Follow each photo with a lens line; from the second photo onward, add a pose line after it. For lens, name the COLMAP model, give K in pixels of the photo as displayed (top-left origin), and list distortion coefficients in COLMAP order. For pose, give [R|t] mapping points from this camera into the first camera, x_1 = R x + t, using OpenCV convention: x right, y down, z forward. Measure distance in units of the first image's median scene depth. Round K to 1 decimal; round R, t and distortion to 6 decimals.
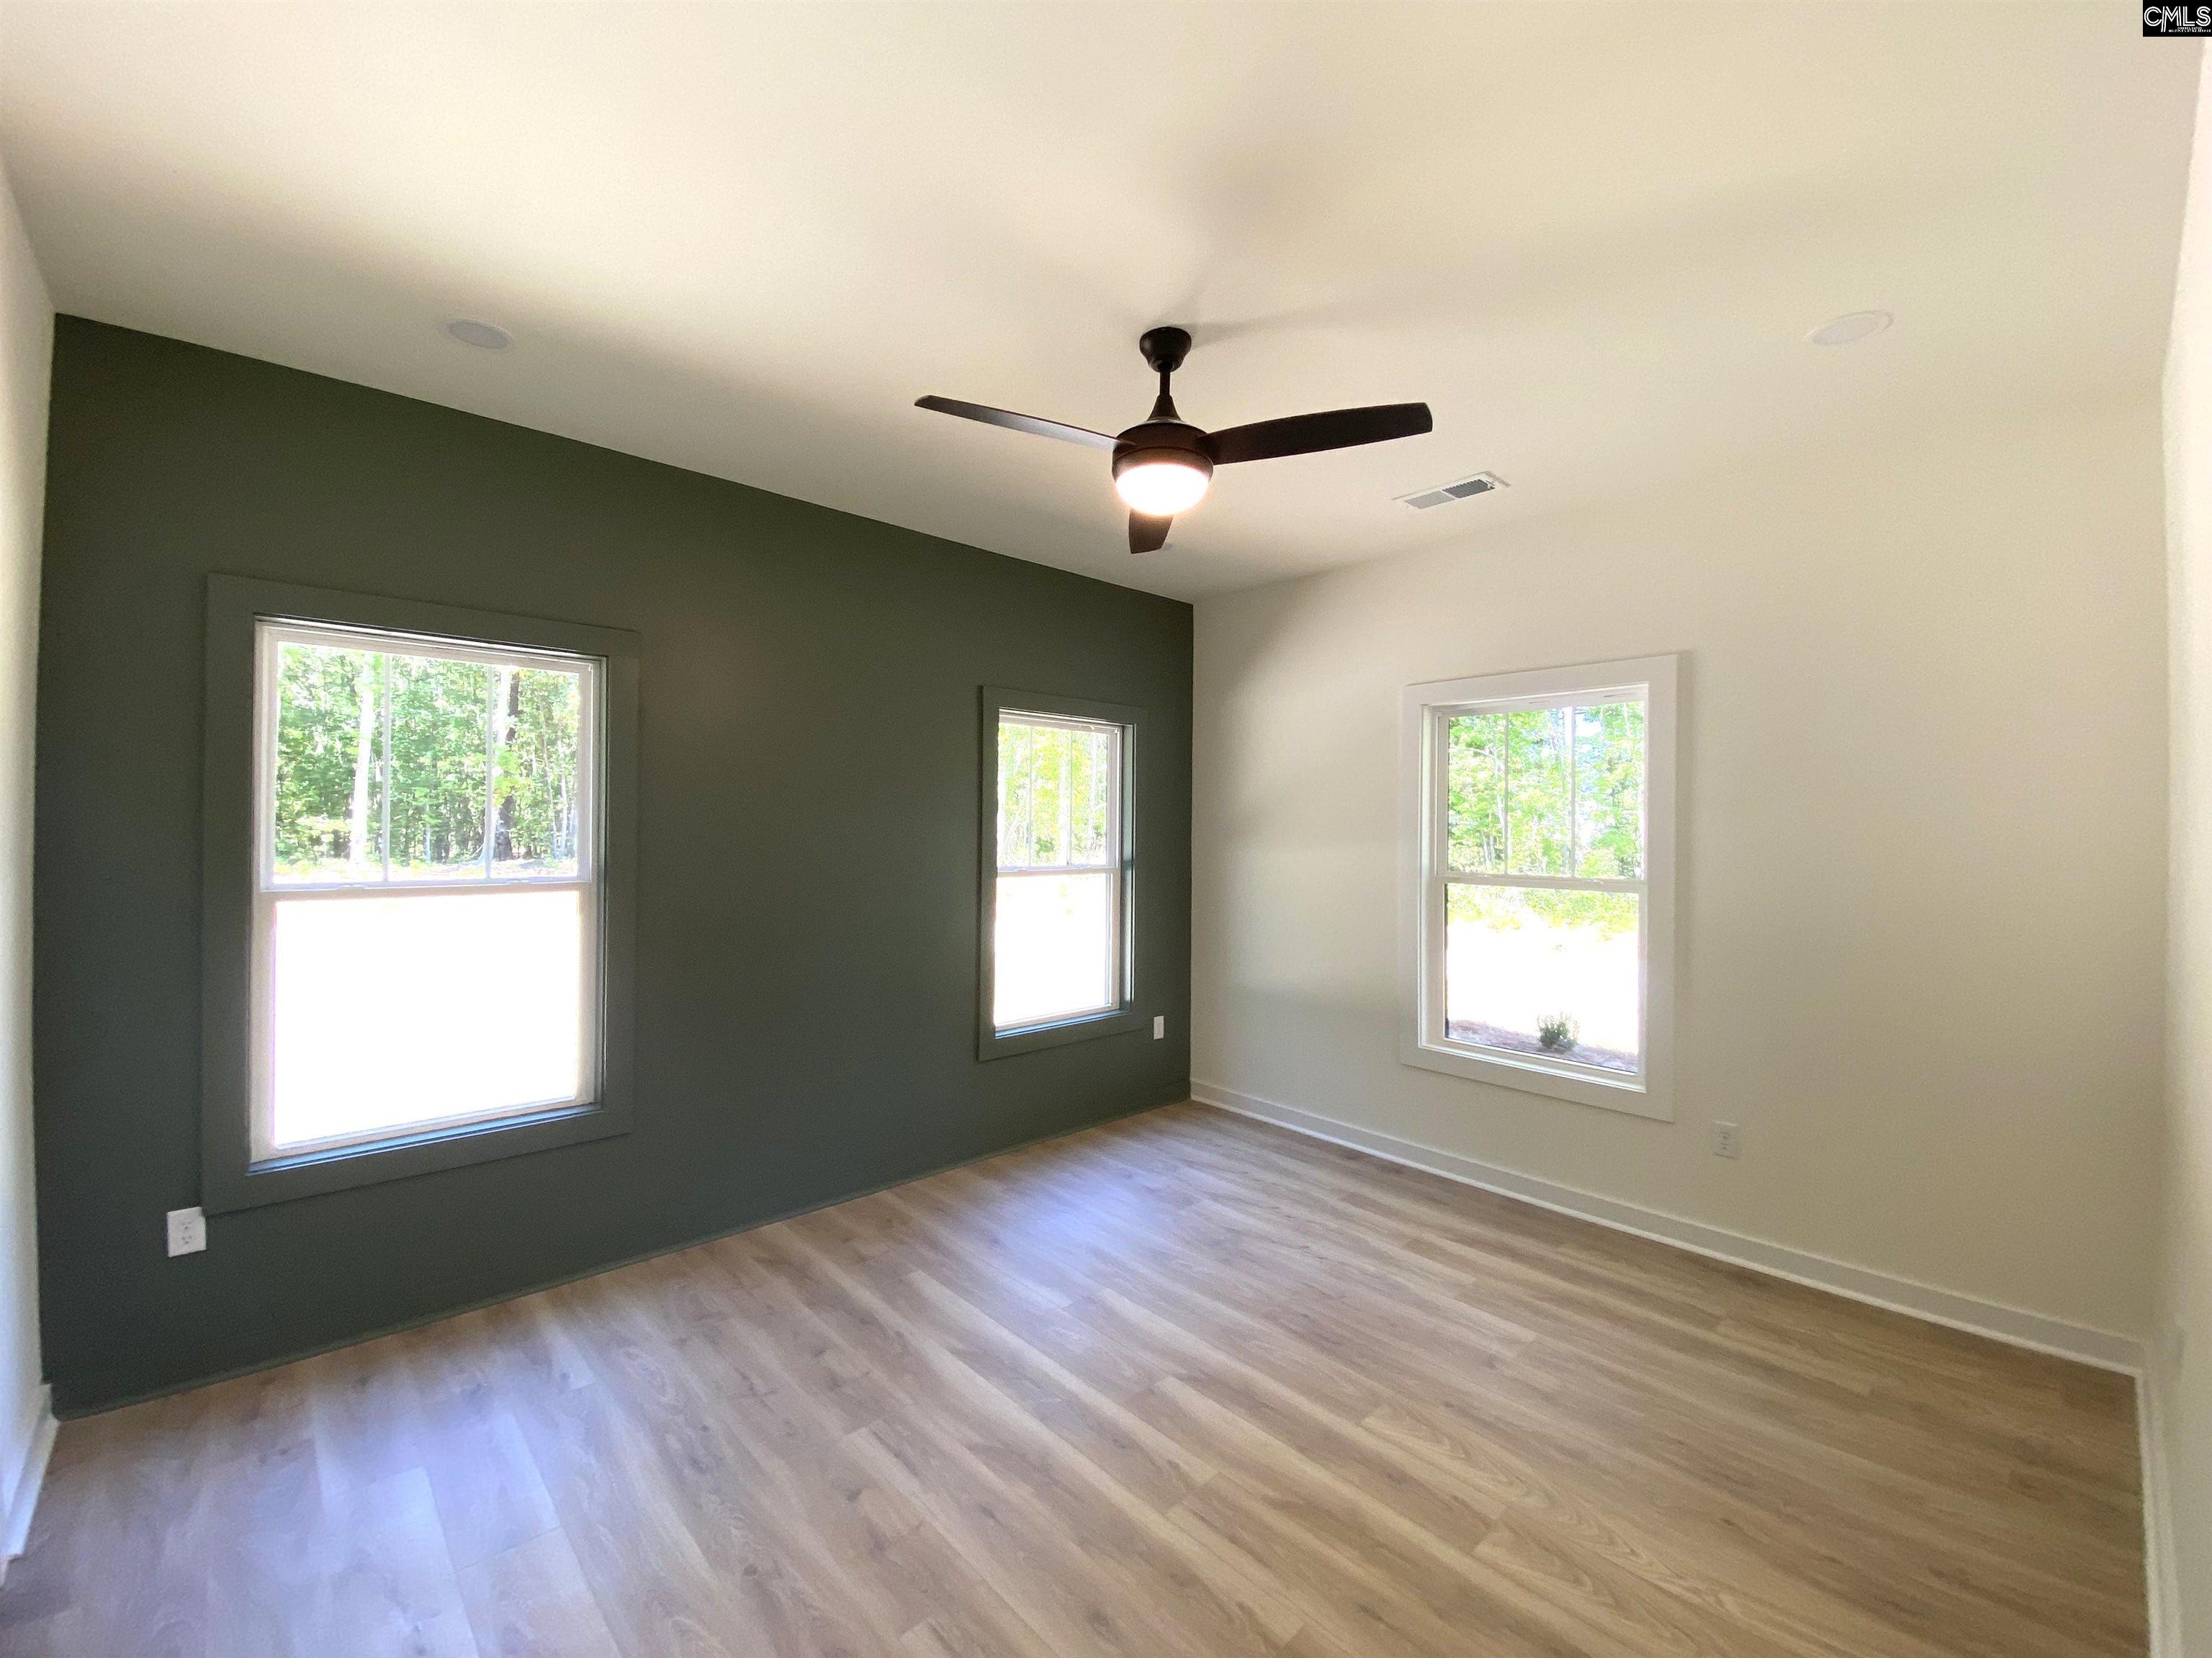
lens RADIAL K [[925.6, 0, 1097.9], [0, 925.6, 836.4], [0, 0, 1]] dist [0.036354, -0.028003]
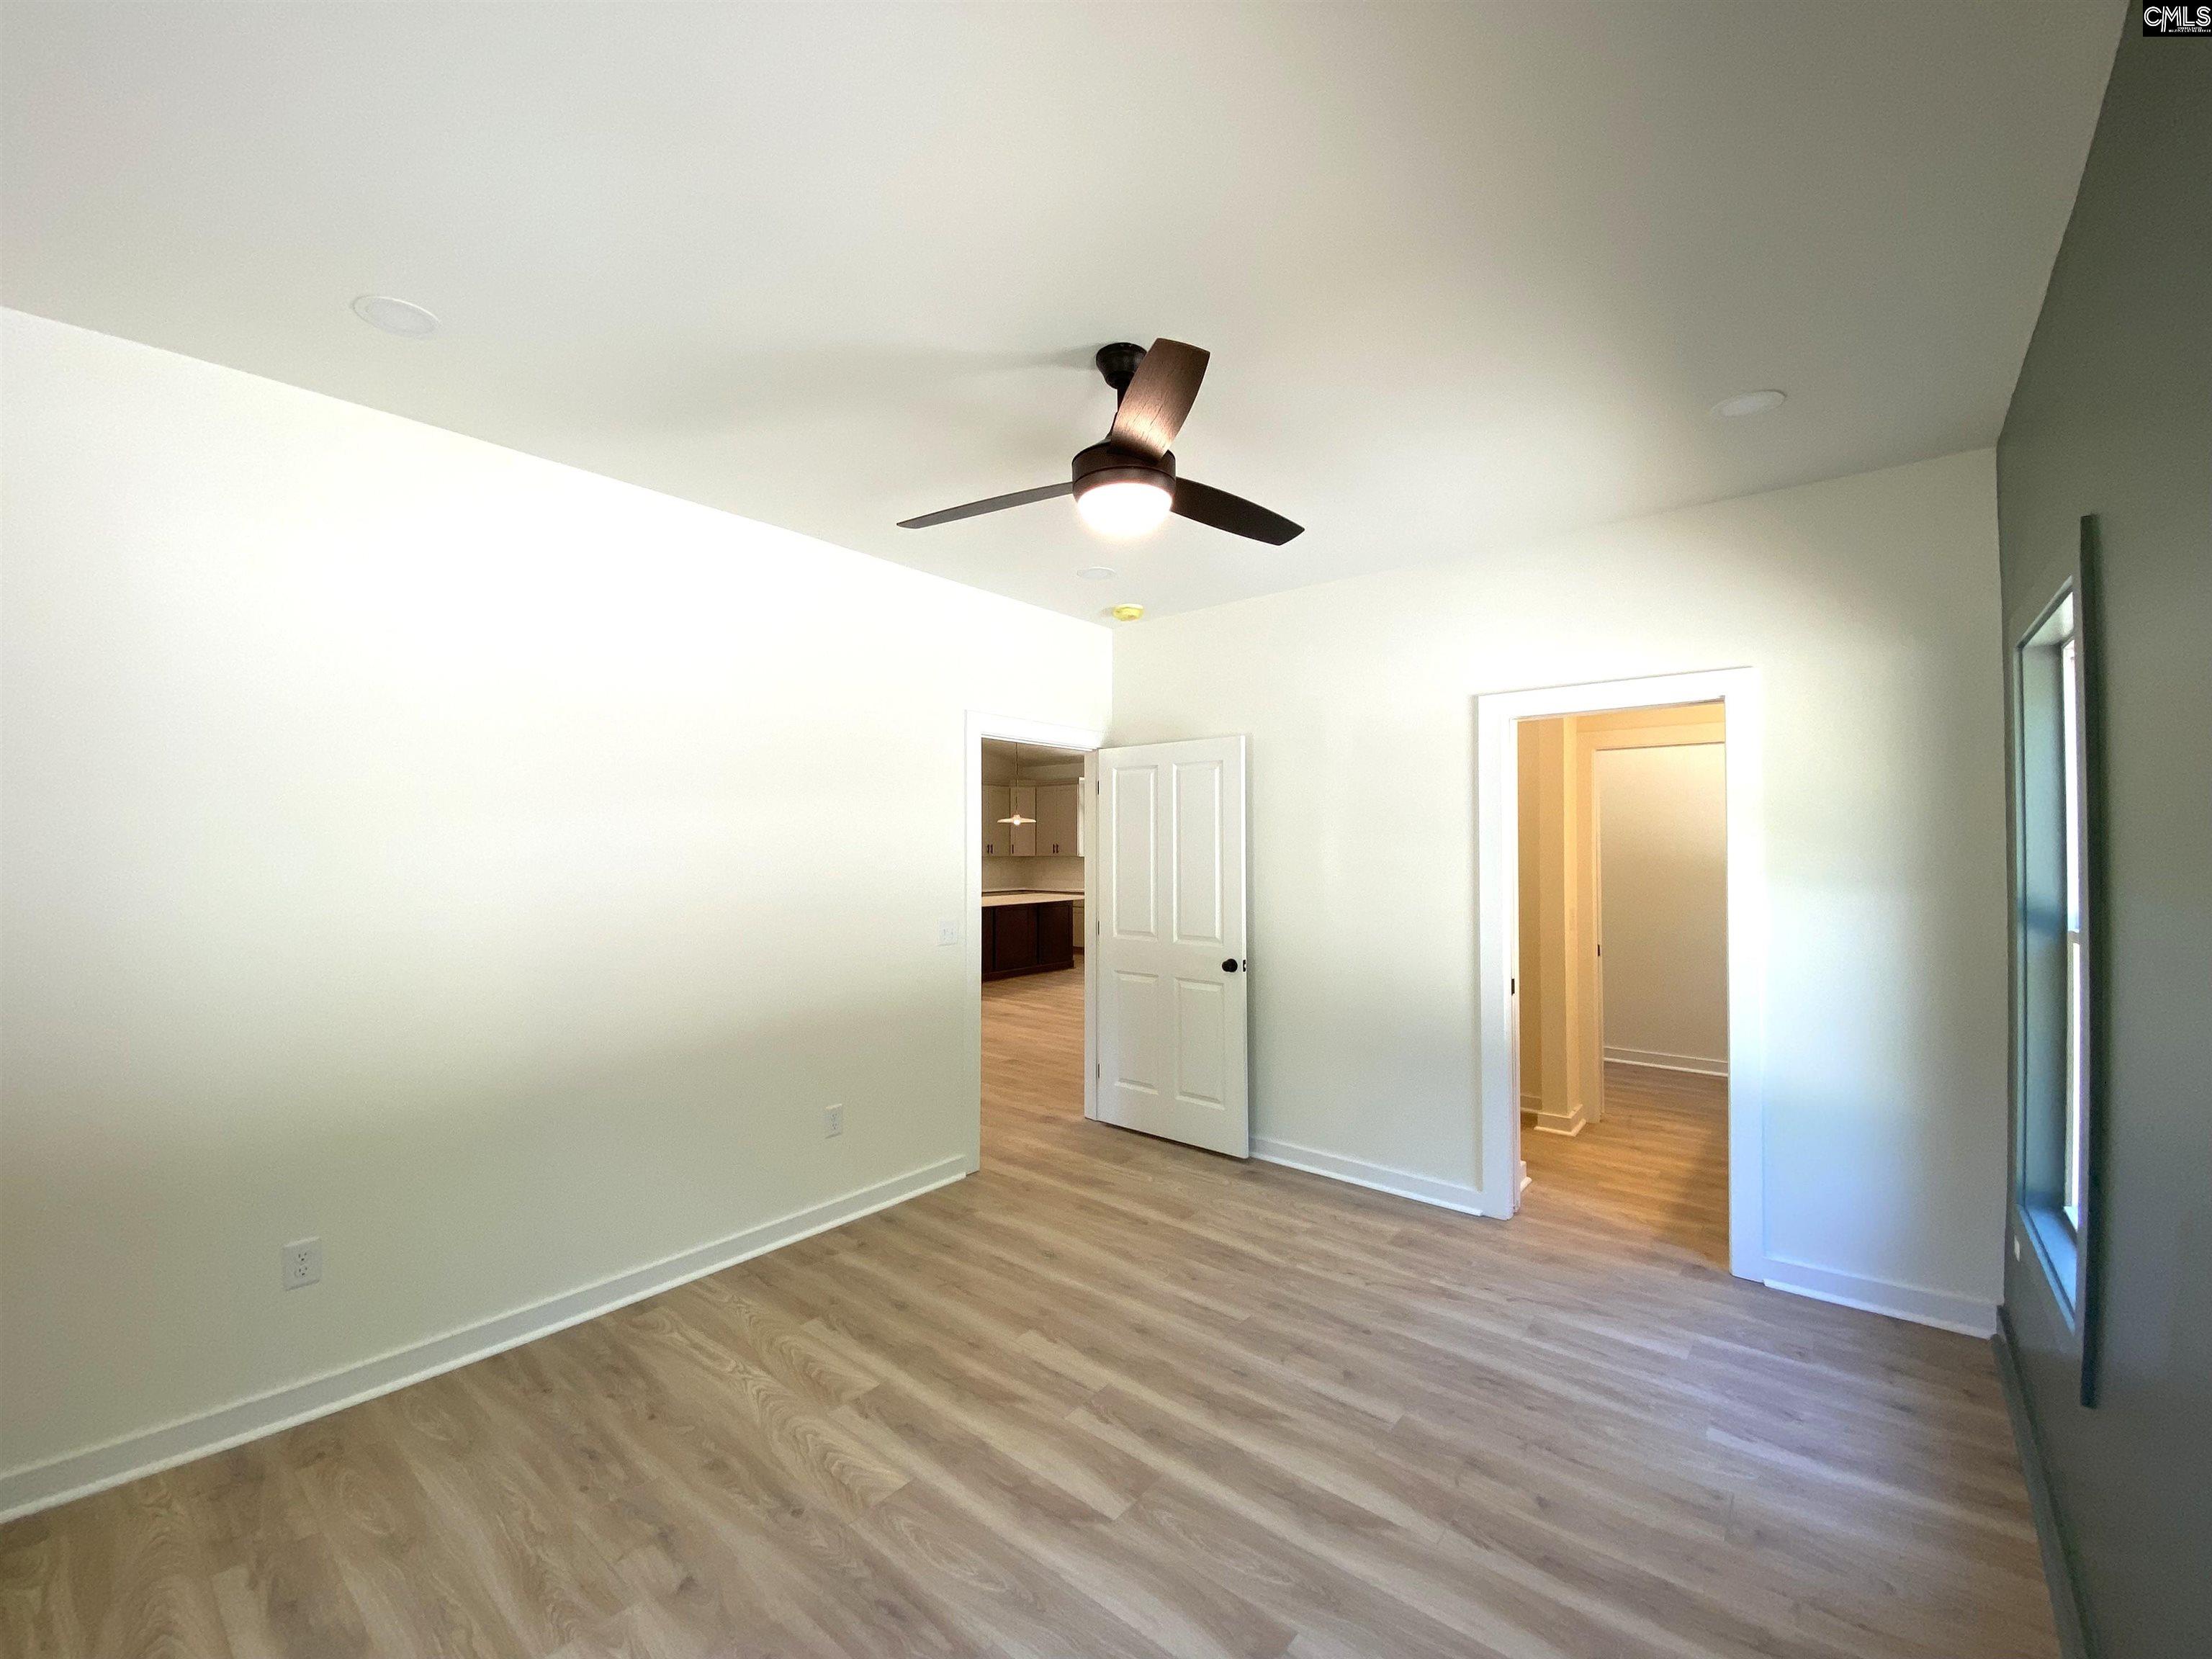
lens RADIAL K [[925.7, 0, 1097.9], [0, 925.7, 836.9], [0, 0, 1]] dist [0.036354, -0.028003]
pose [[-0.992441, -0.007746, -0.122479, 0.215242], [-0.008303, 0.999957, 0.004044, -0.032851], [0.122443, 0.005030, -0.992463, 1.972535]]
